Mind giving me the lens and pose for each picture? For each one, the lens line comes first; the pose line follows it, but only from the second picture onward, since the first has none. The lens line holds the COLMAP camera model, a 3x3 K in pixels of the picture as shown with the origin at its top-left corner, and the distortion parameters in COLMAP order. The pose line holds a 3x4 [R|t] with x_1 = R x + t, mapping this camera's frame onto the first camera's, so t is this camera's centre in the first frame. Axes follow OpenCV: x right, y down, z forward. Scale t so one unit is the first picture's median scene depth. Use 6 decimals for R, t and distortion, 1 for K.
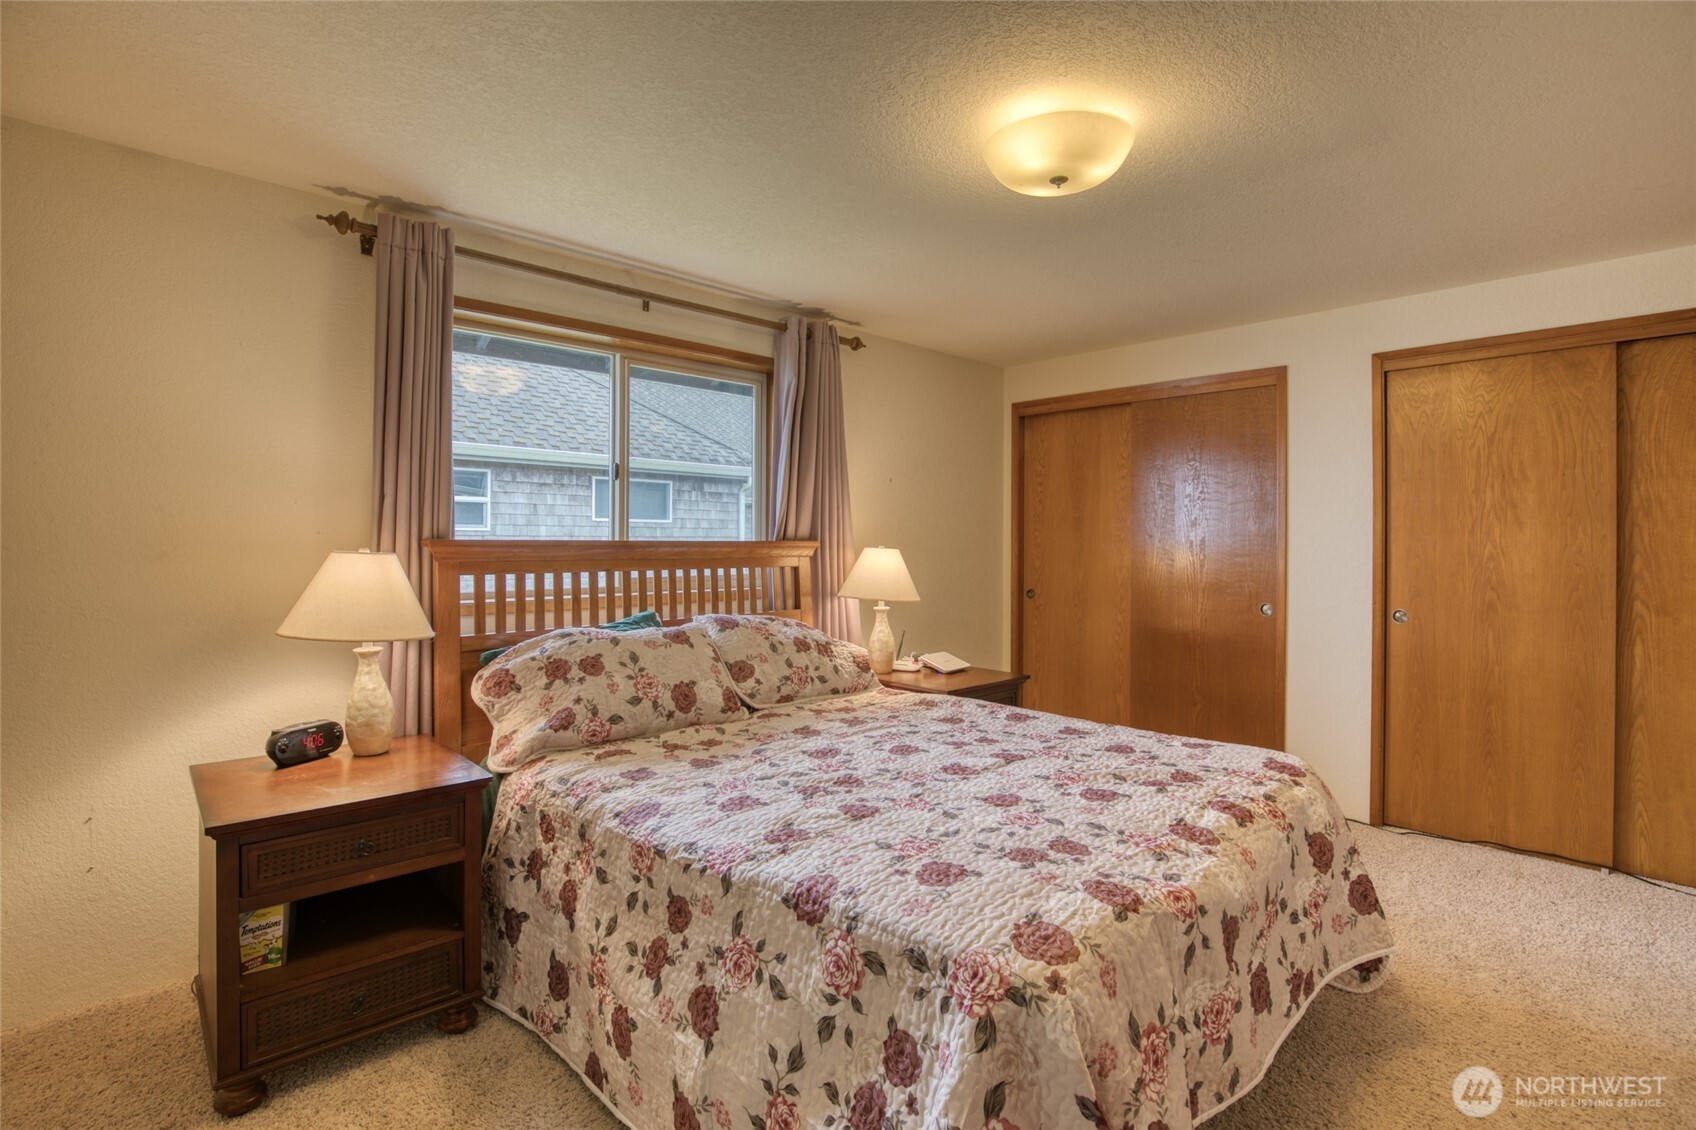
lens RADIAL K [[792.0, 0, 851.6], [0, 792.0, 537.1], [0, 0, 1]] dist [-0.030089, 0.000747]
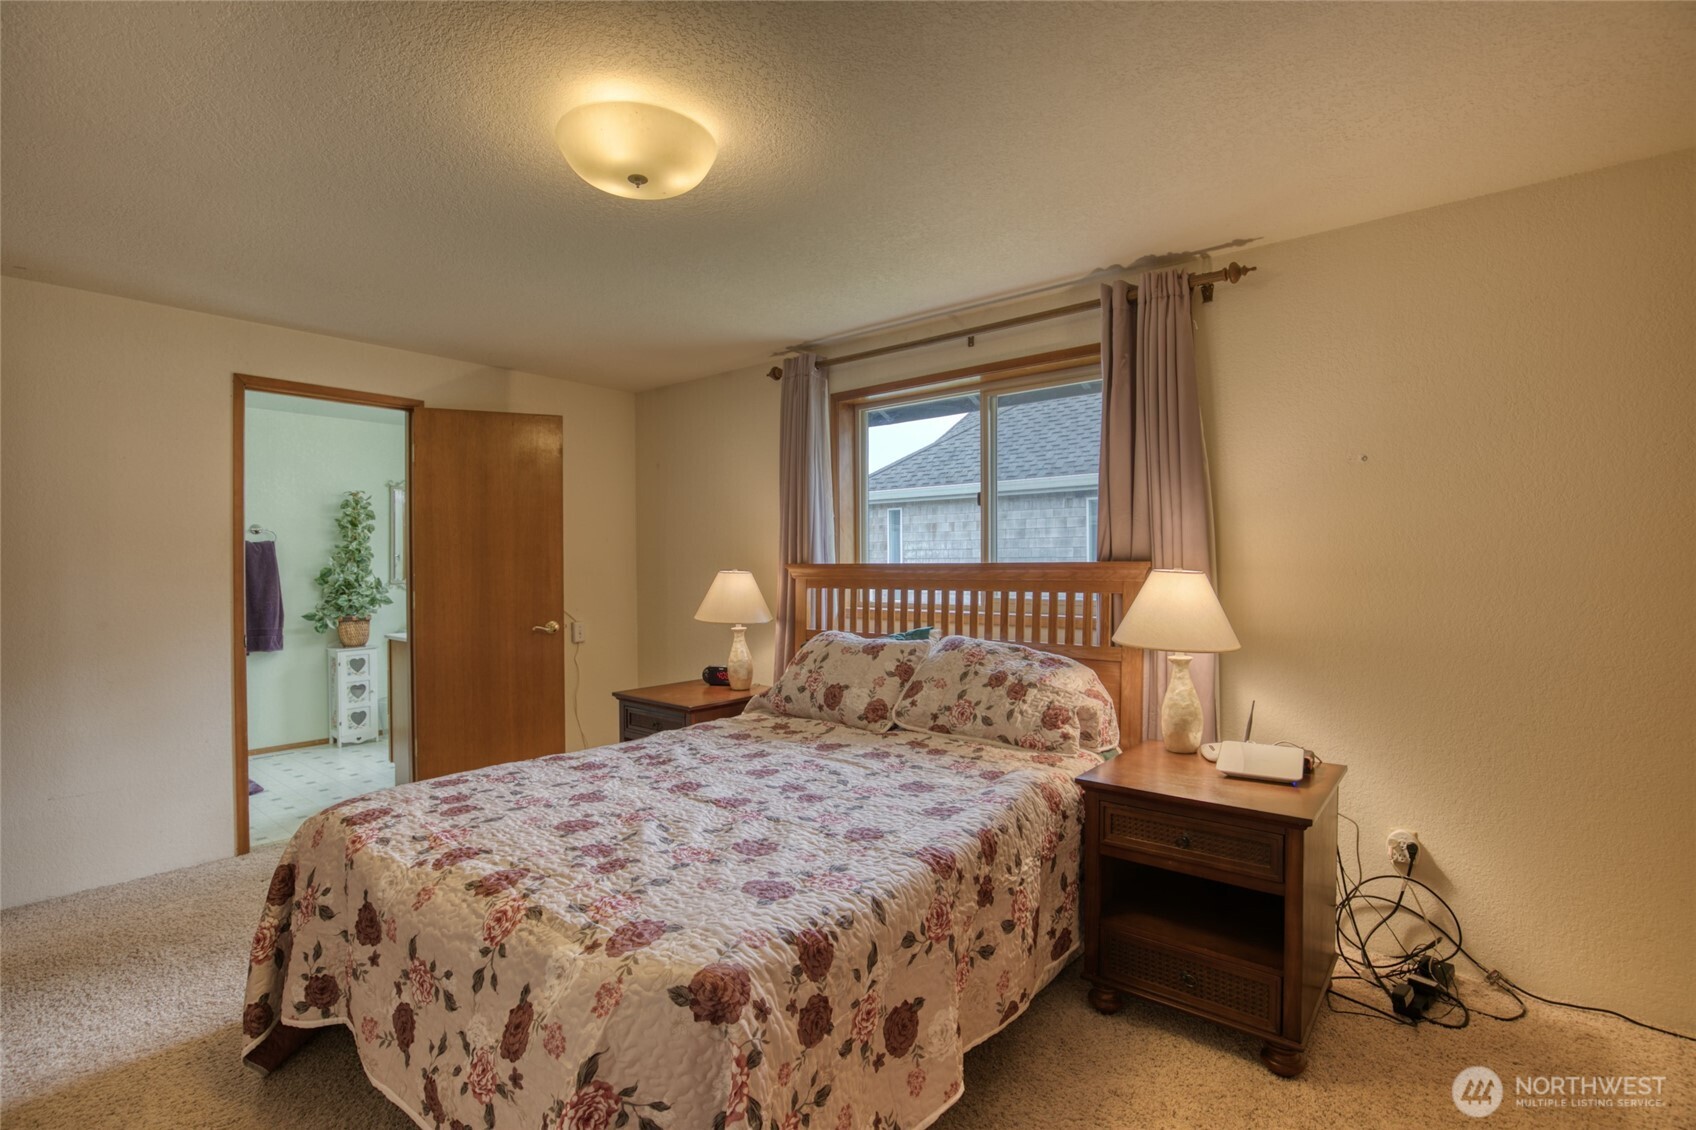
lens RADIAL K [[779.3, 0, 853.1], [0, 779.3, 565.2], [0, 0, 1]] dist [-0.038158, 0.007974]
pose [[0.124242, -0.000975, -0.992251, 0.833221], [0.012799, 0.999918, 0.000620, 0.005465], [0.992169, -0.012776, 0.124244, 0.781756]]
